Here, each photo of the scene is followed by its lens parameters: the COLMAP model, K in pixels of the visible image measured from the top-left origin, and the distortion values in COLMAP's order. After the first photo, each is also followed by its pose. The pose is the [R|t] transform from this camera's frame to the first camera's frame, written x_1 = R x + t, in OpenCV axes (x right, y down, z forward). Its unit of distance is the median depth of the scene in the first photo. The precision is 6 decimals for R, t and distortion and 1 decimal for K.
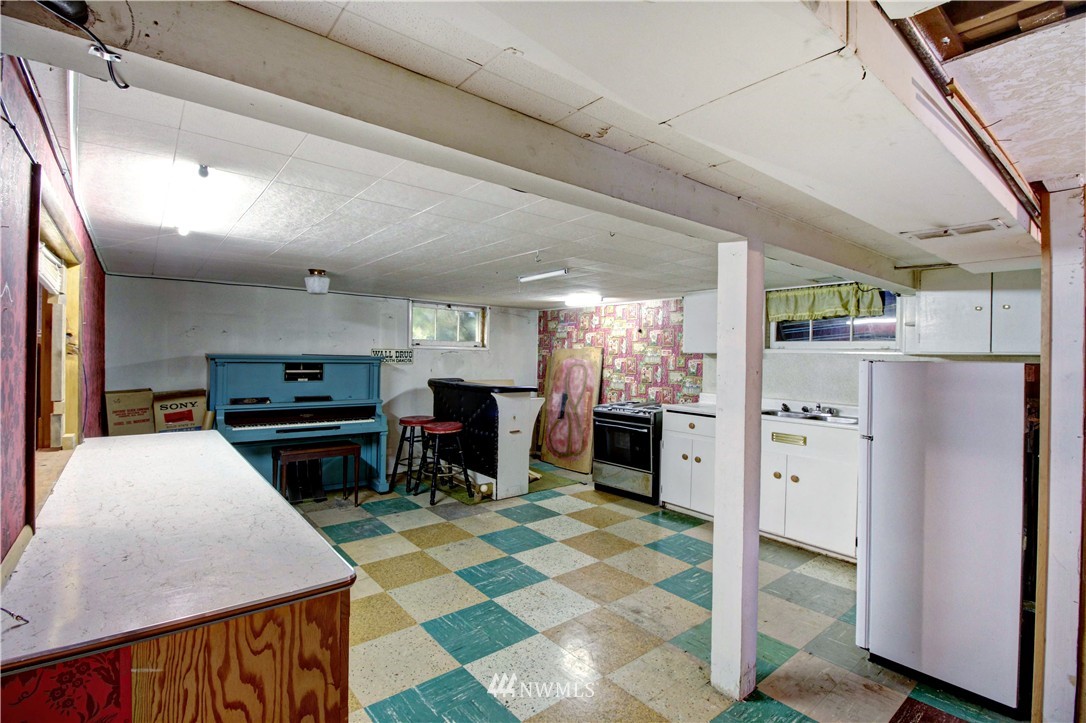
lens RADIAL K [[502.6, 0, 544.5], [0, 502.6, 360.1], [0, 0, 1]] dist [-0.010853, -0.001220]
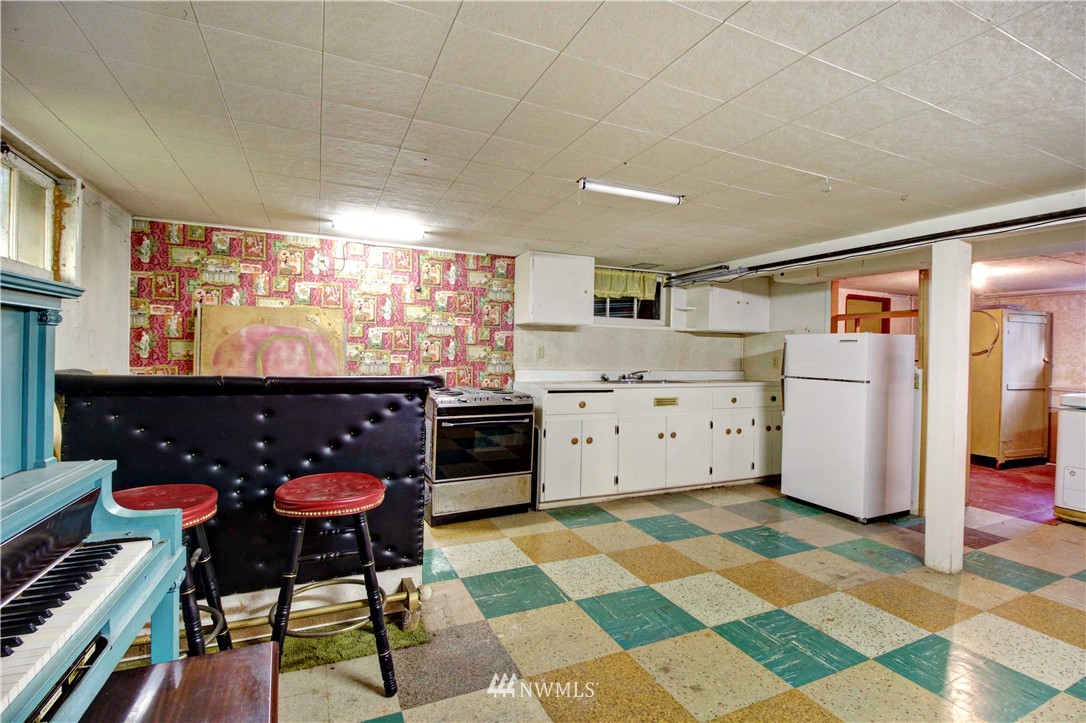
lens RADIAL K [[502.6, 0, 547.0], [0, 502.6, 356.6], [0, 0, 1]] dist [-0.010853, -0.001220]
pose [[0.247700, -0.025439, 0.968503, -0.497477], [-0.008658, 0.999557, 0.028469, 0.016584], [-0.968798, -0.015437, 0.247370, 0.709841]]
